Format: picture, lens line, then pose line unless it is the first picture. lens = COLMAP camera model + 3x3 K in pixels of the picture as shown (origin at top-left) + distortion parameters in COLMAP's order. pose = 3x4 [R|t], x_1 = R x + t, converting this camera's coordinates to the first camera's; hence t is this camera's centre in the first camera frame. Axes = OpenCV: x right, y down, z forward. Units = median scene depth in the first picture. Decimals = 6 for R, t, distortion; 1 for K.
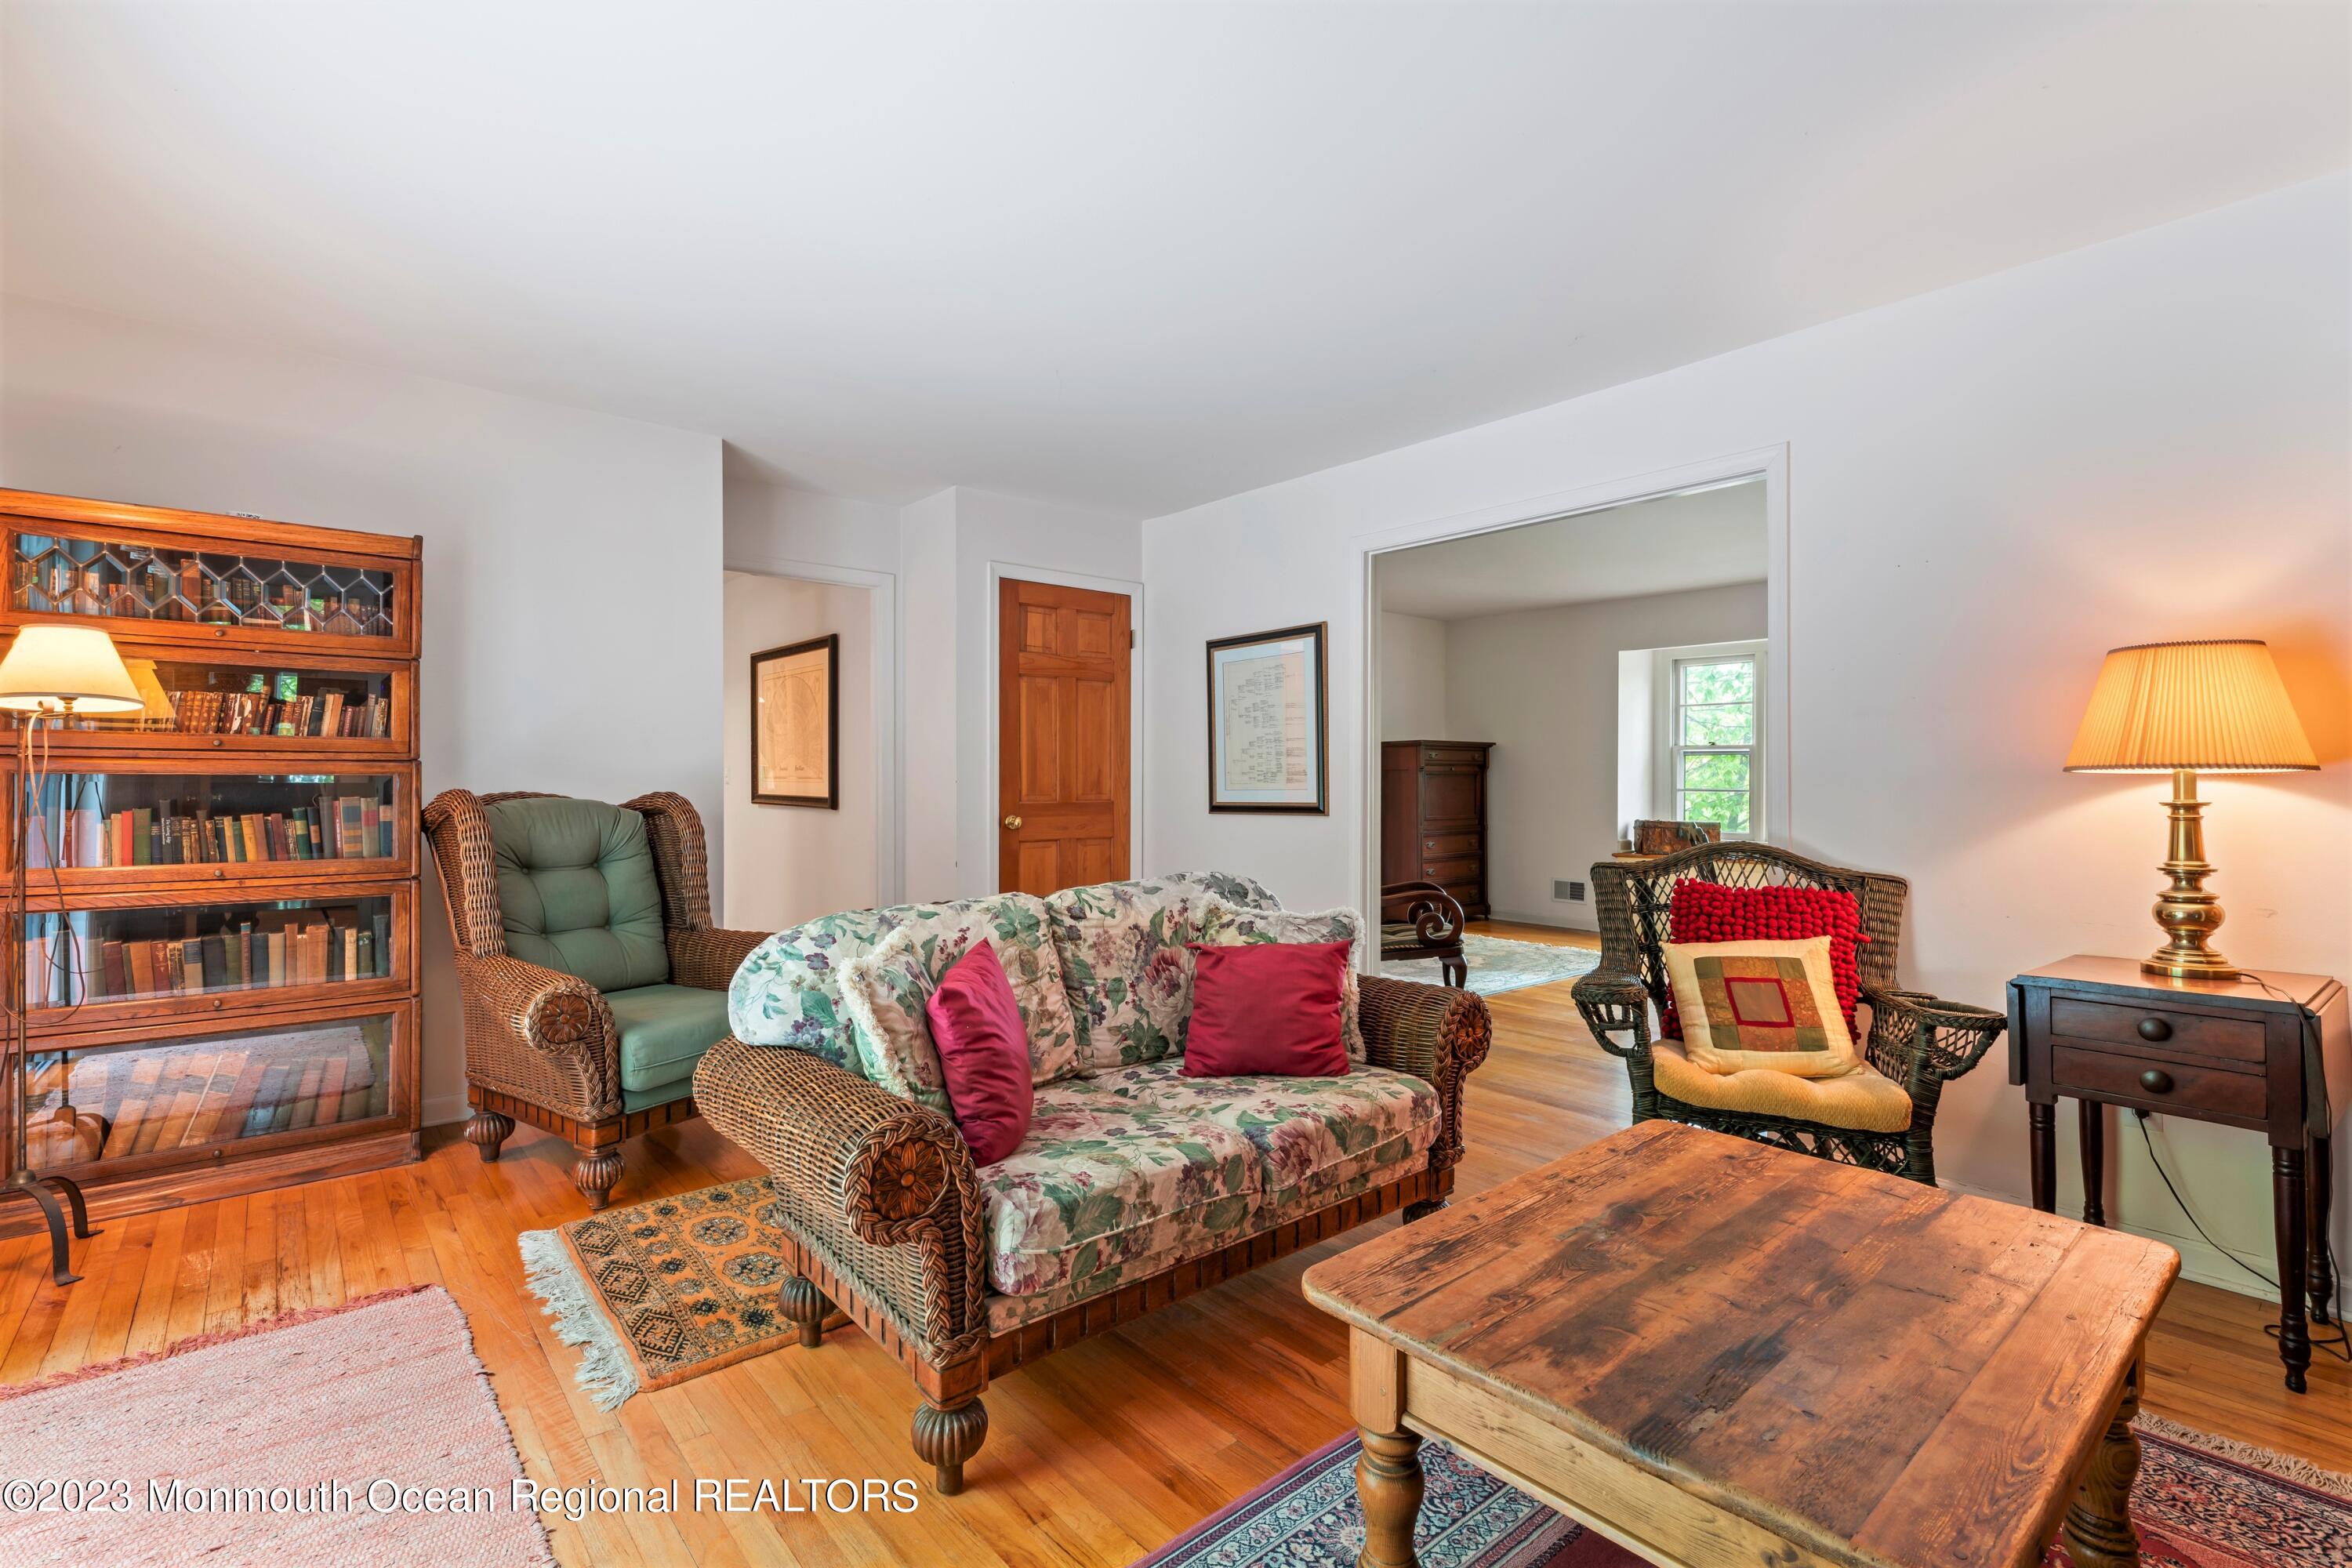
lens RADIAL K [[1073.0, 0, 1176.0], [0, 1073.0, 784.0], [0, 0, 1]] dist [0.000200, 0.000002]
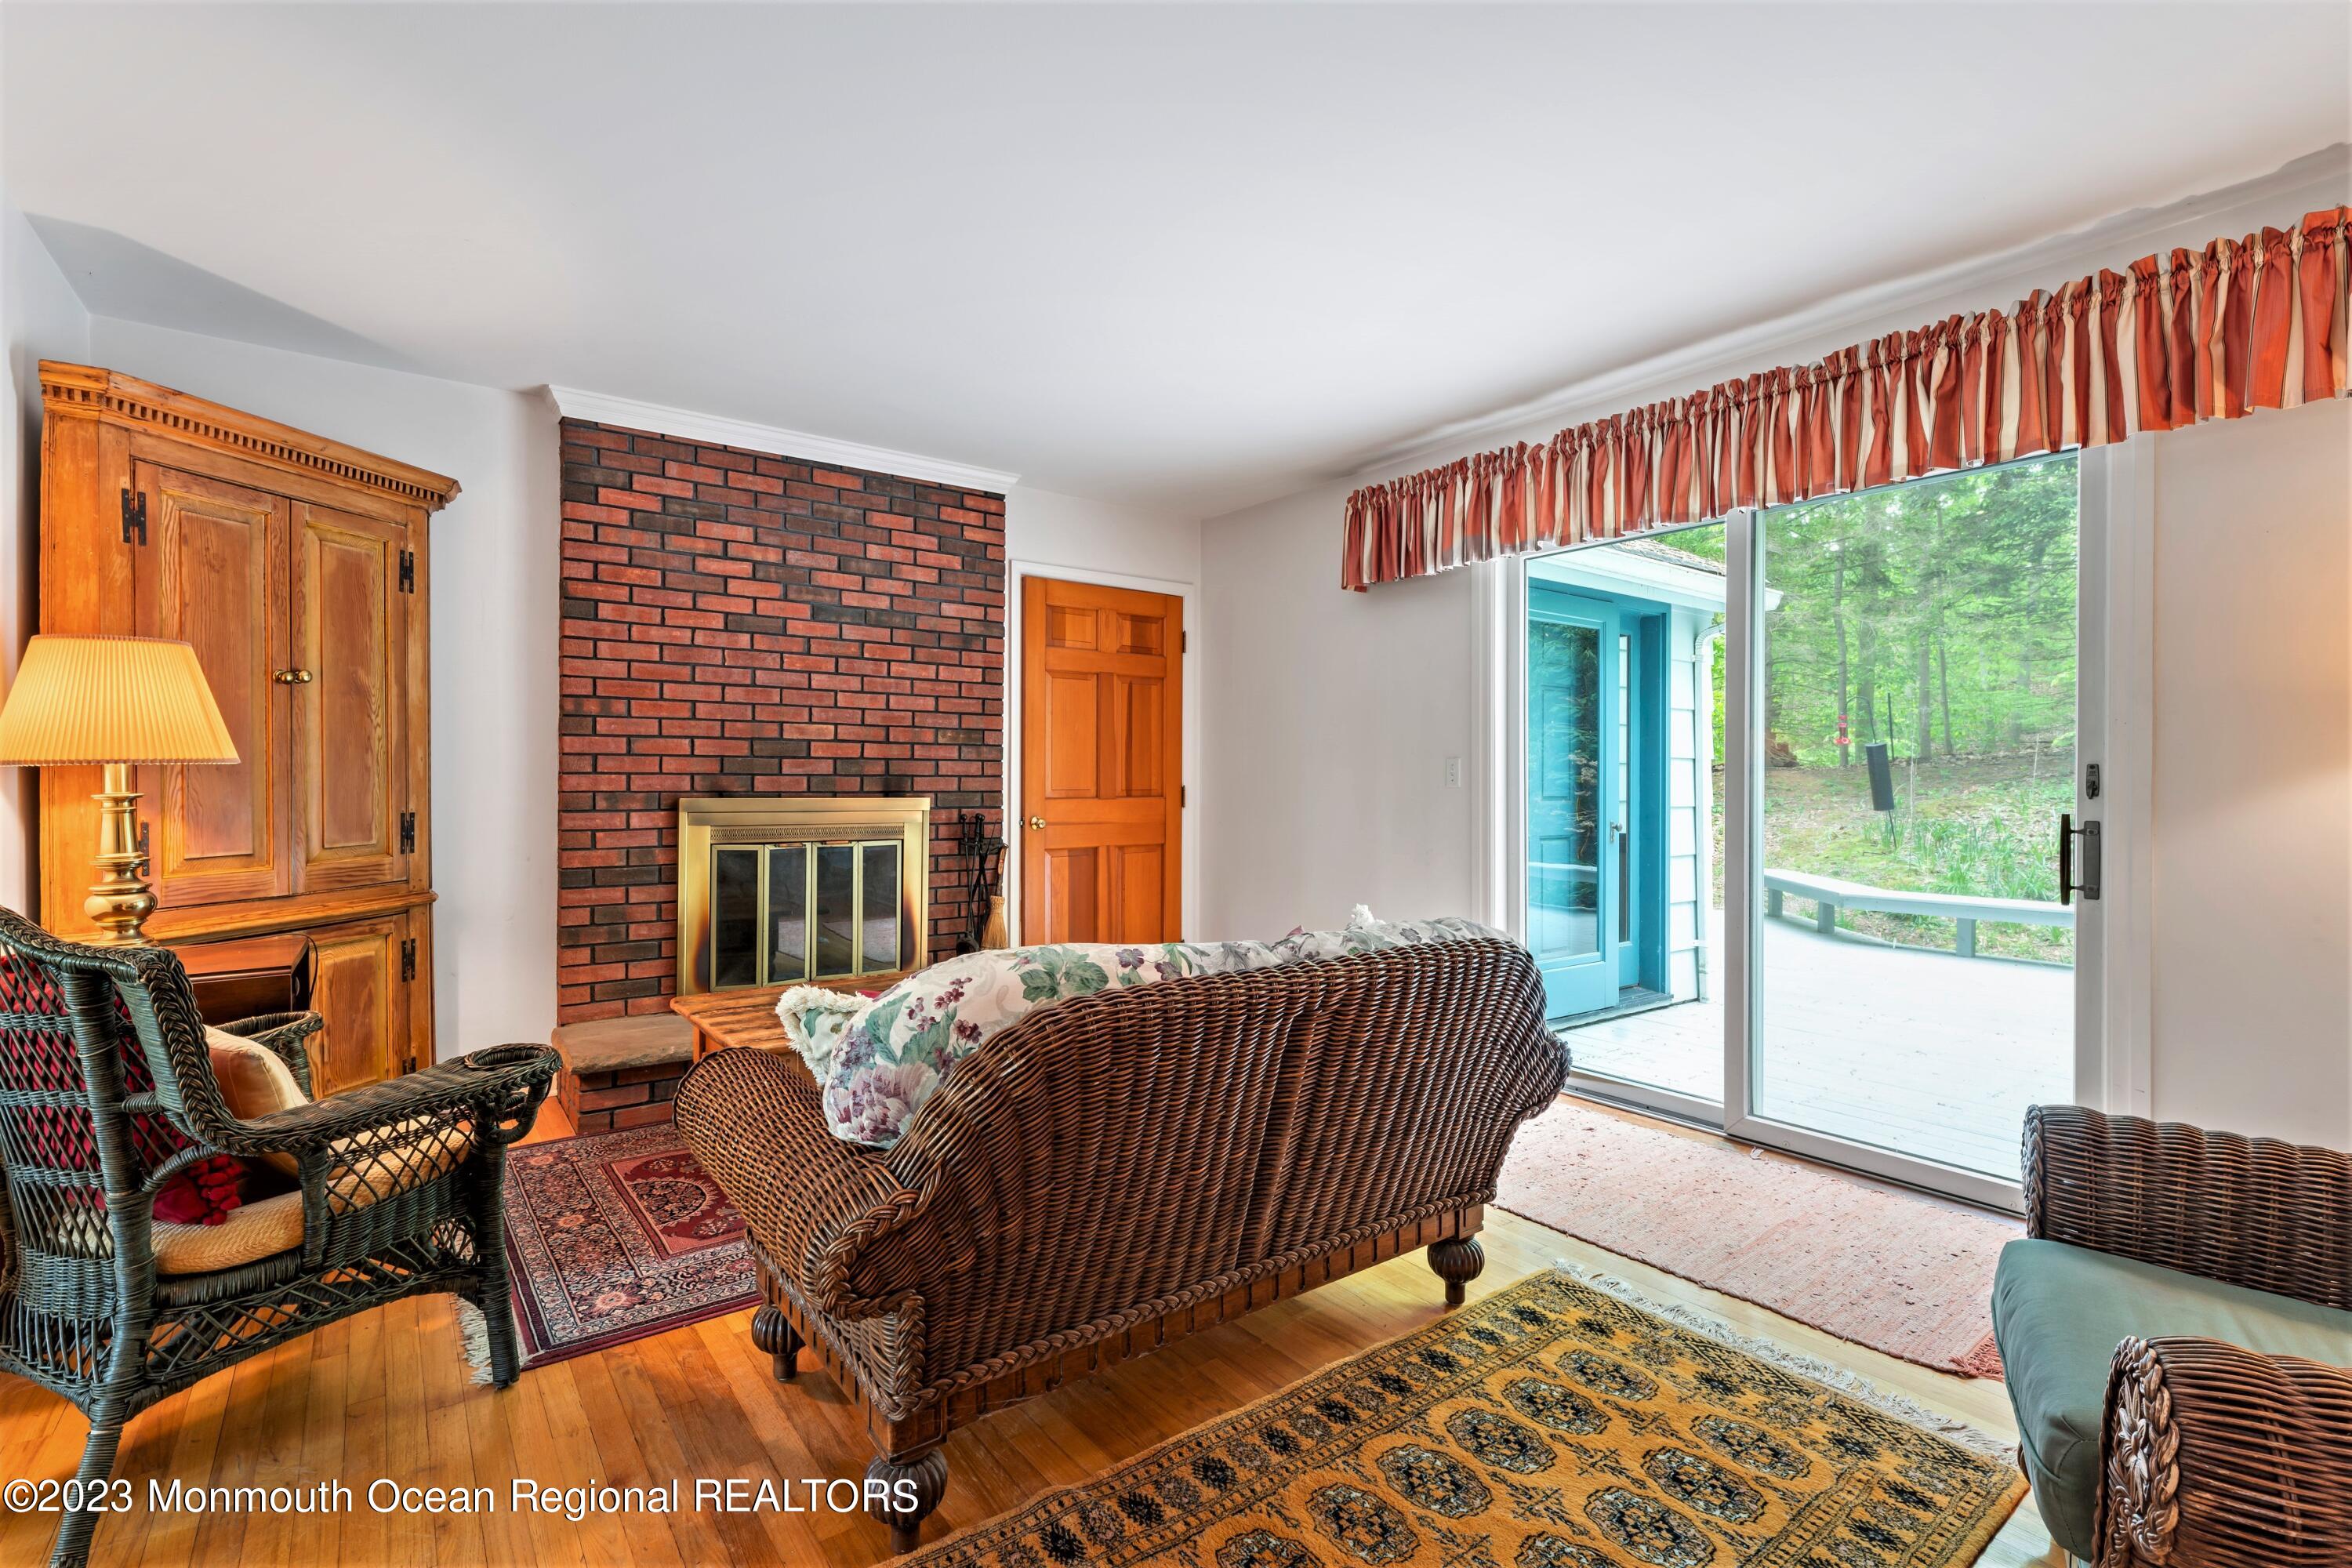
lens RADIAL K [[1073.0, 0, 1176.0], [0, 1073.0, 784.0], [0, 0, 1]] dist [0.000200, 0.000002]
pose [[-0.998283, -0.006263, 0.058235, -0.106468], [-0.005836, 0.999955, 0.007499, -0.006268], [-0.058280, 0.007147, -0.998275, 1.812778]]
